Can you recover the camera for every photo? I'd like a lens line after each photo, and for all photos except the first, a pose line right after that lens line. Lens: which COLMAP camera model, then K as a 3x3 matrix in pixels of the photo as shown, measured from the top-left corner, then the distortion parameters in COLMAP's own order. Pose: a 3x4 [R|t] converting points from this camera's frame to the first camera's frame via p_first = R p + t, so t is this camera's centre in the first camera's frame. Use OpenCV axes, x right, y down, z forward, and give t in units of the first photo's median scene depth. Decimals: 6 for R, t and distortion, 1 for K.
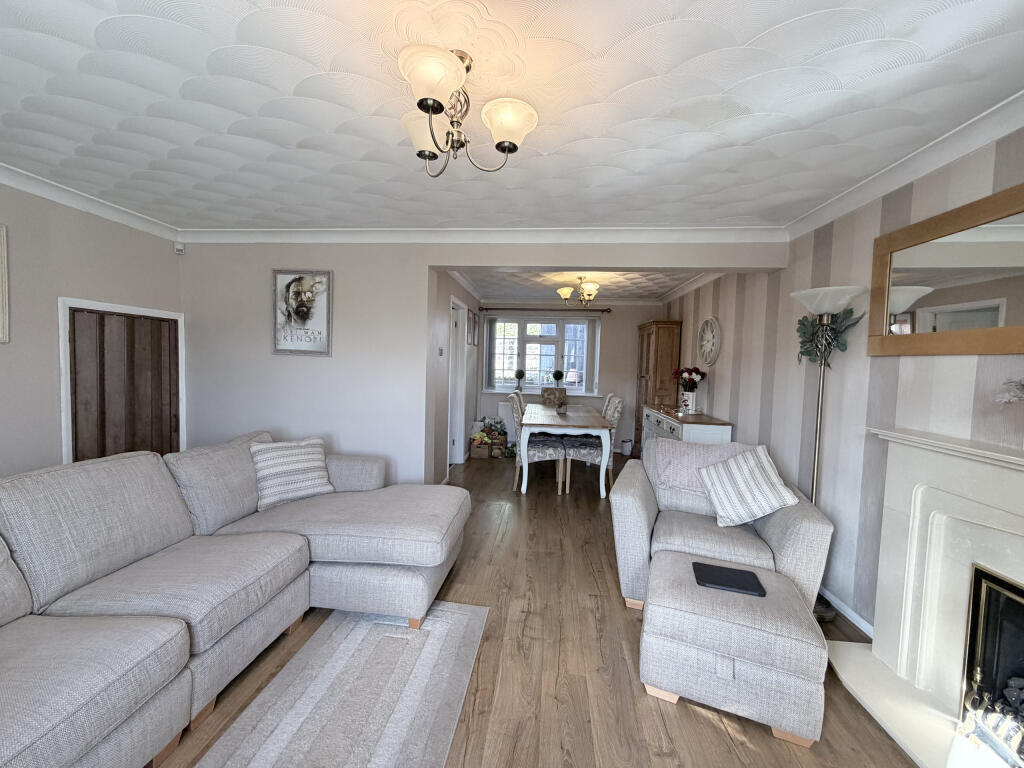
lens RADIAL K [[411.1, 0, 511.0], [0, 411.1, 383.4], [0, 0, 1]] dist [0.000616, 0.000665]
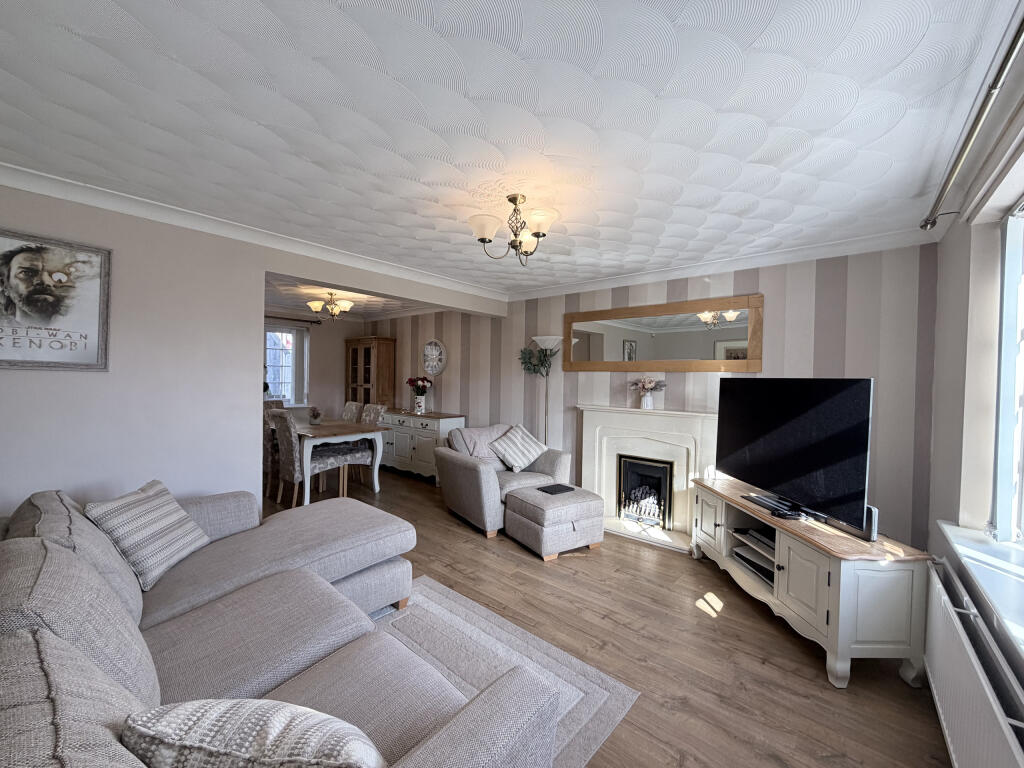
lens RADIAL K [[411.1, 0, 509.8], [0, 411.1, 384.0], [0, 0, 1]] dist [0.000616, 0.000665]
pose [[0.562557, -0.032035, 0.826138, -0.633721], [0.043954, 0.998995, 0.008808, -0.020656], [-0.825589, 0.031357, 0.563399, 0.049150]]
